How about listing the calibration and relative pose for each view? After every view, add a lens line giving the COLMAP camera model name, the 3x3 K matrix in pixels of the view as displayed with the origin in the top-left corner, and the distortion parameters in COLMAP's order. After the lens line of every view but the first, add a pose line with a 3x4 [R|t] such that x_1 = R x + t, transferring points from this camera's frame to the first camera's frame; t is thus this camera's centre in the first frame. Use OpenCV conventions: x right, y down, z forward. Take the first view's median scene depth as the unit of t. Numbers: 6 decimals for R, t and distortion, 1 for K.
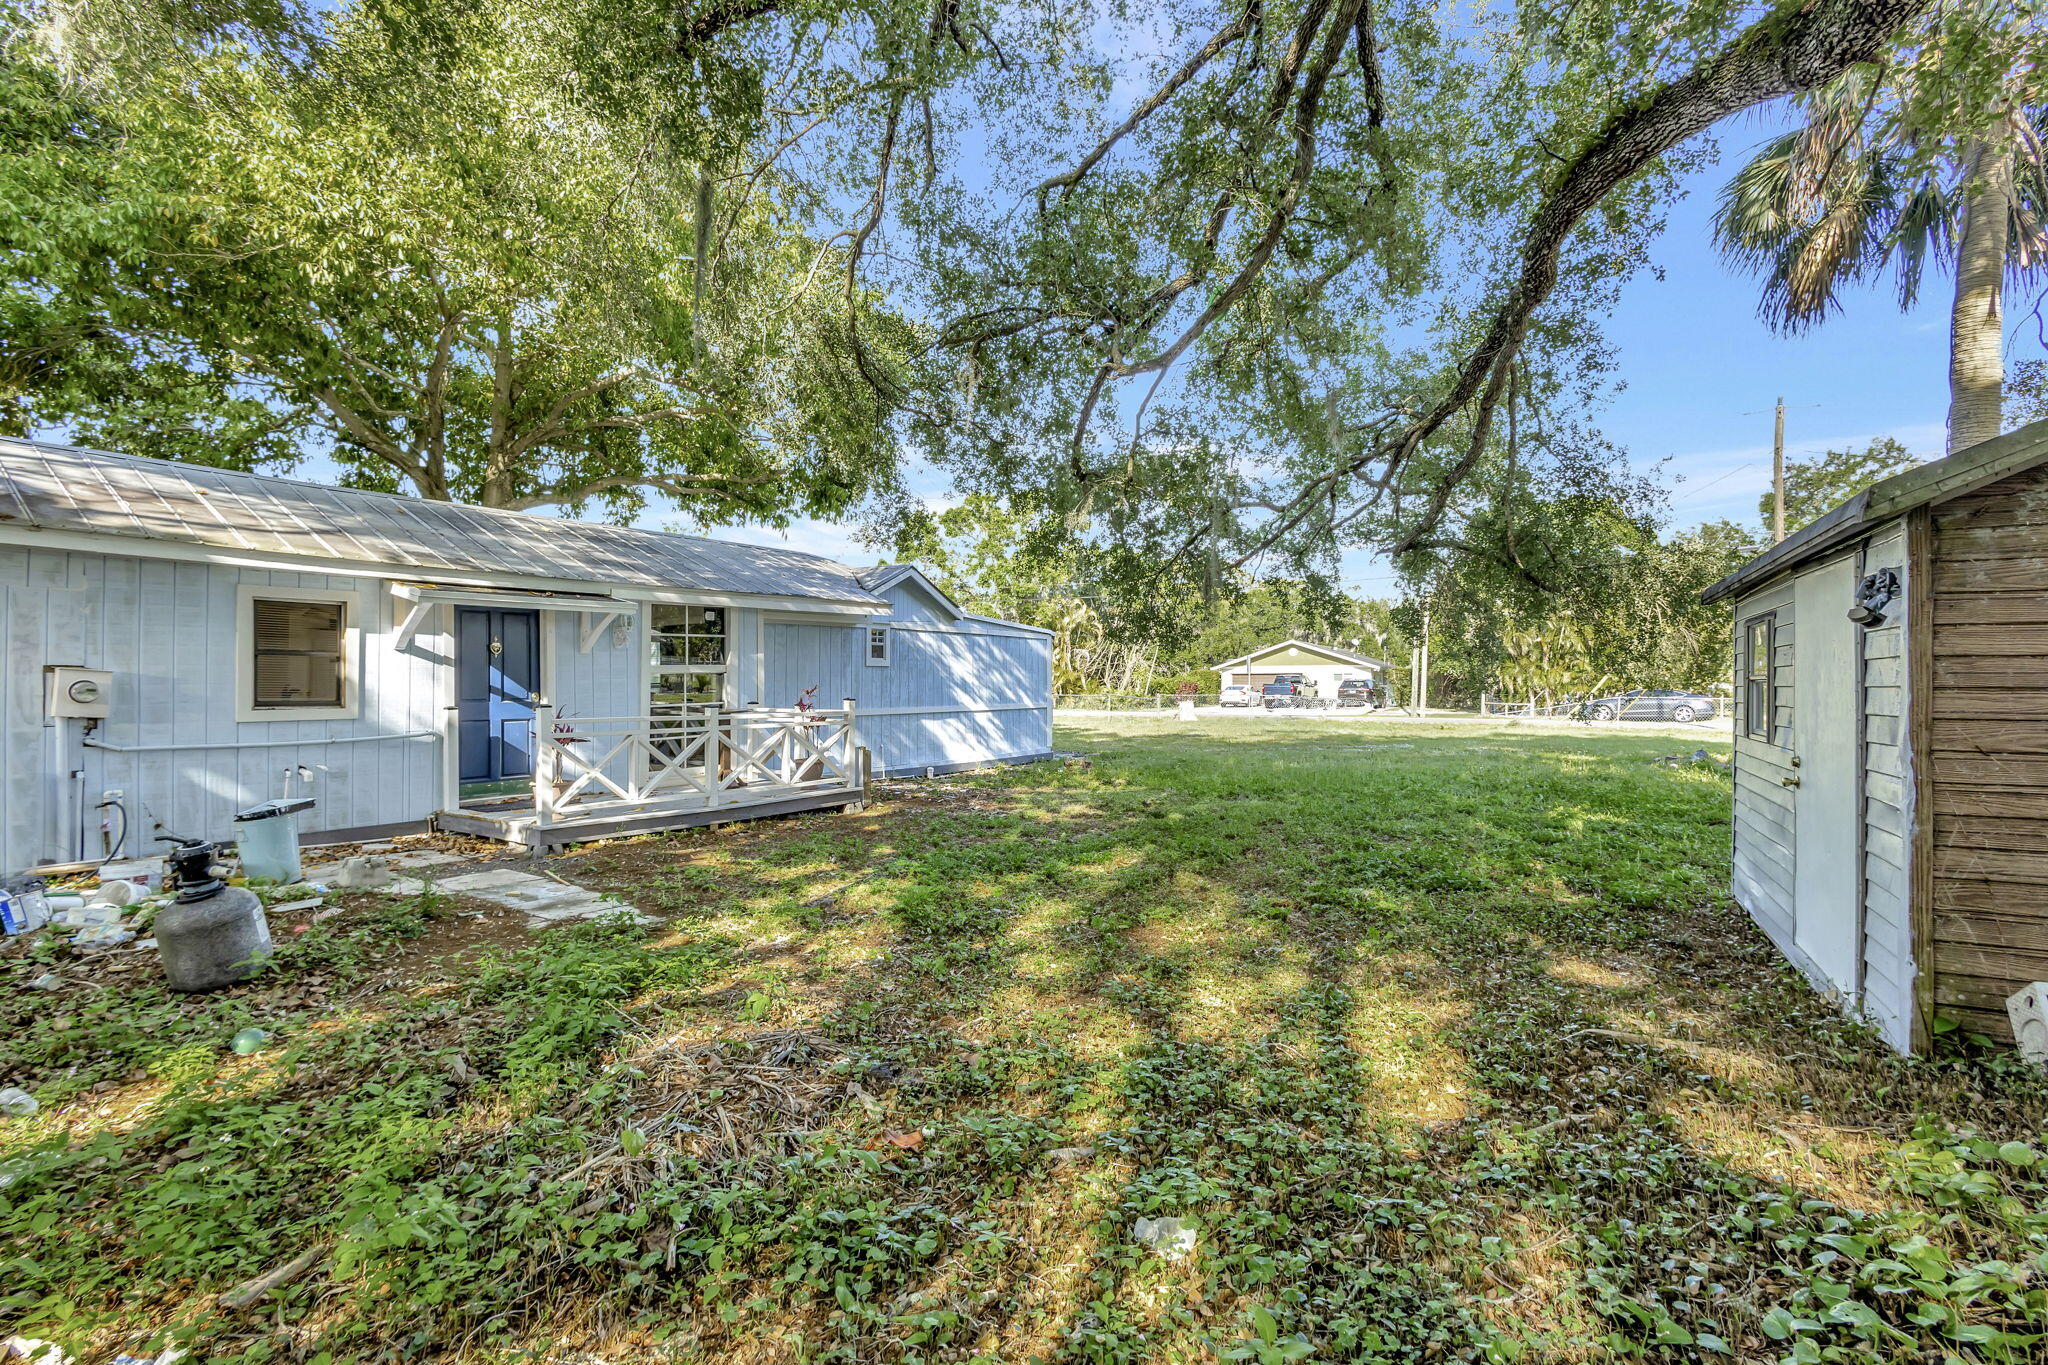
lens RADIAL K [[952.3, 0, 1034.8], [0, 952.3, 694.0], [0, 0, 1]] dist [-0.000884, -0.000536]
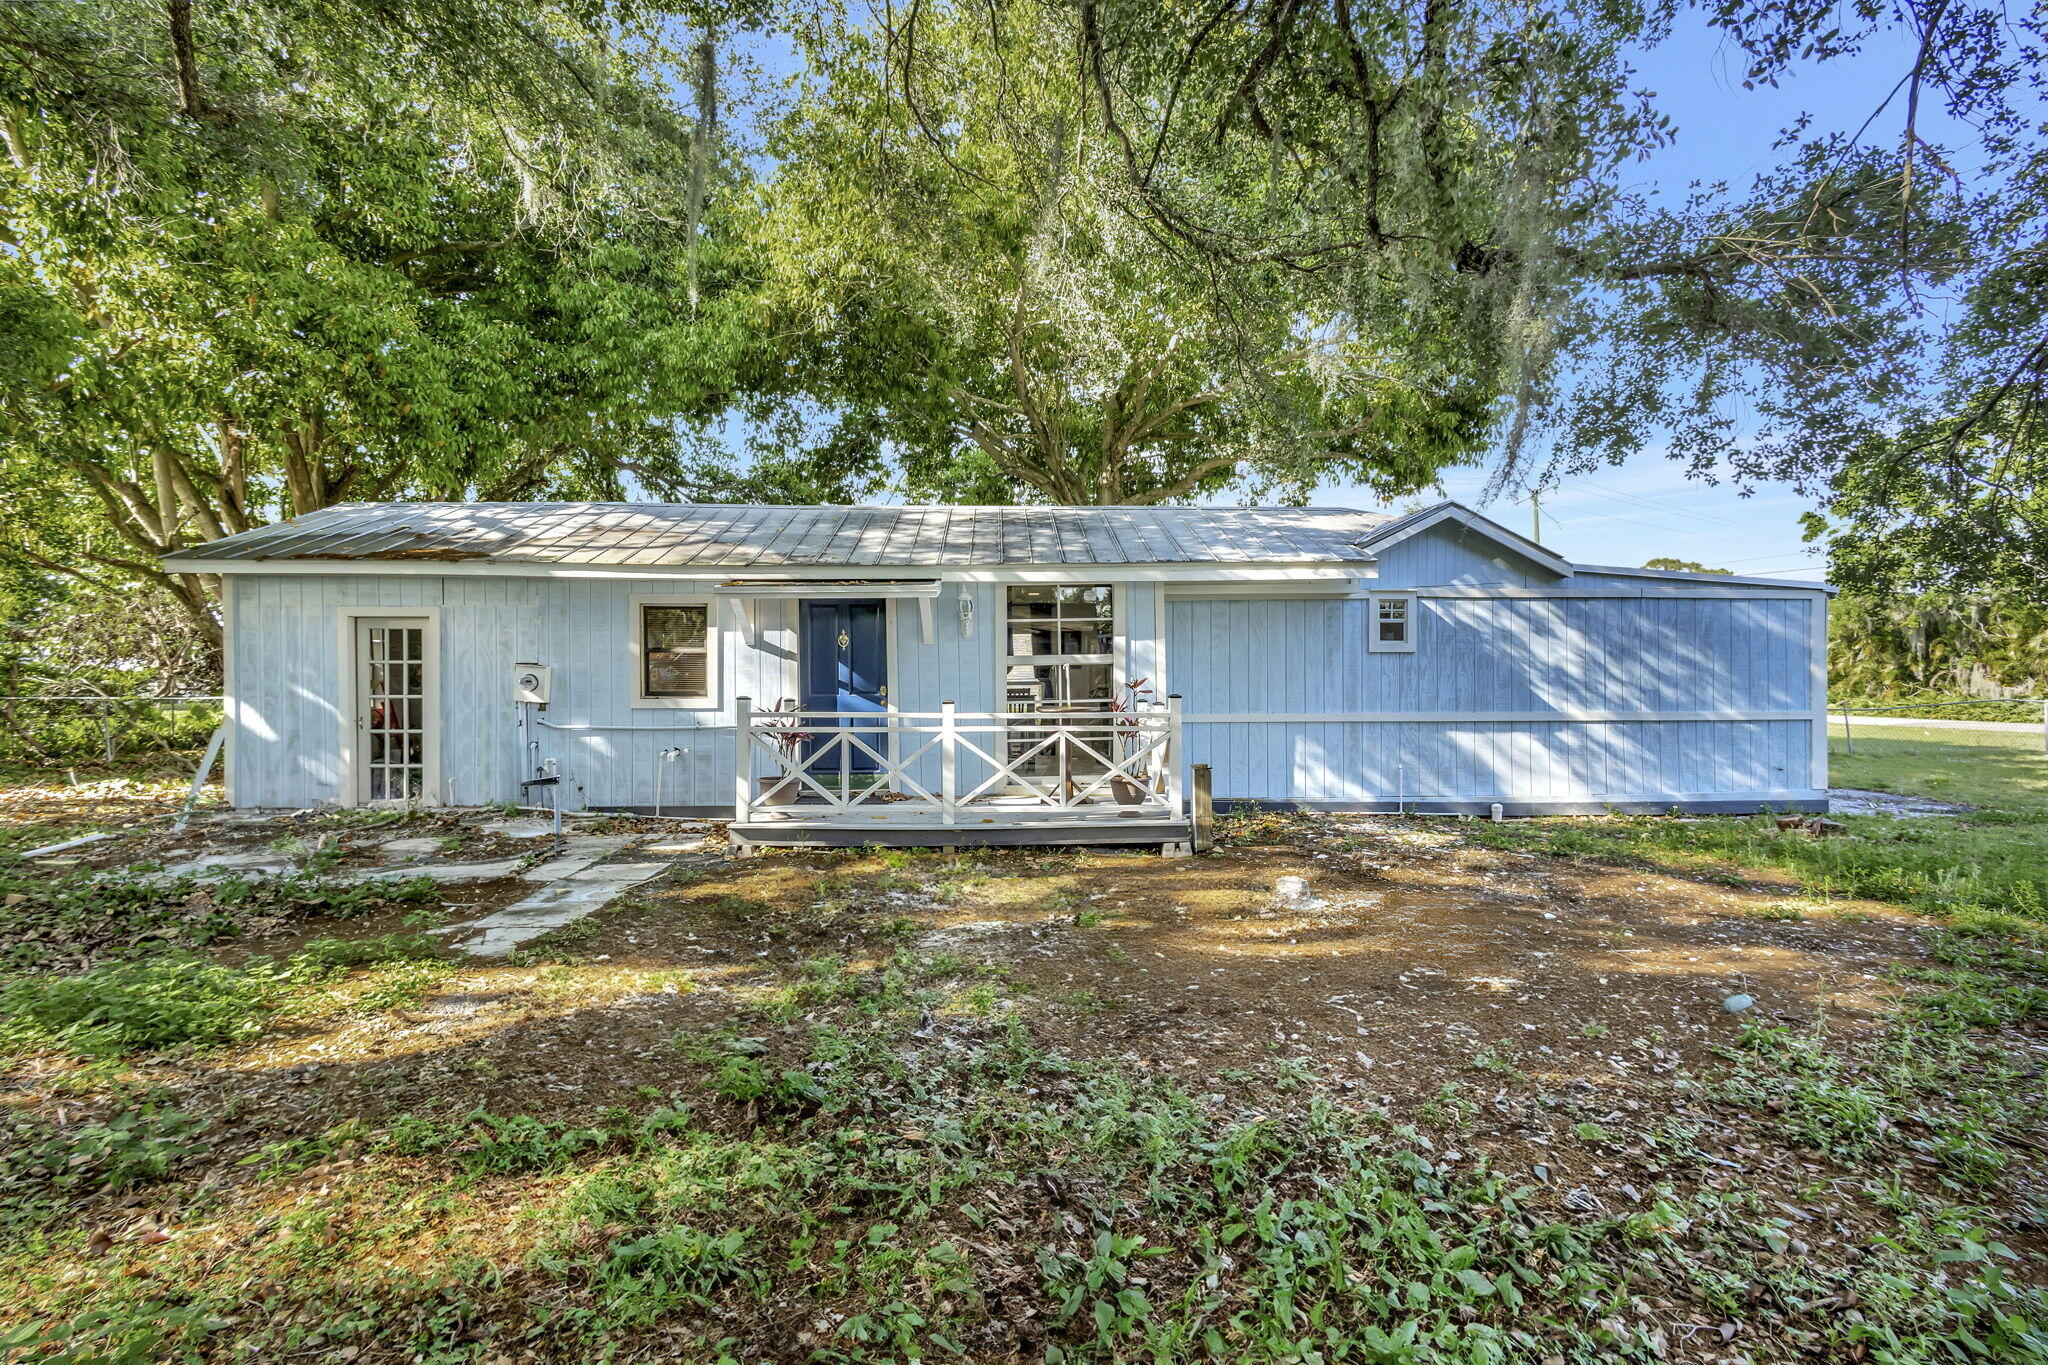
lens RADIAL K [[952.3, 0, 1034.8], [0, 952.3, 694.0], [0, 0, 1]] dist [-0.000884, -0.000536]
pose [[0.610941, 0.004209, -0.791665, 0.311638], [-0.008680, 0.999961, -0.001382, 0.006489], [0.791628, 0.007716, 0.610954, 0.497248]]
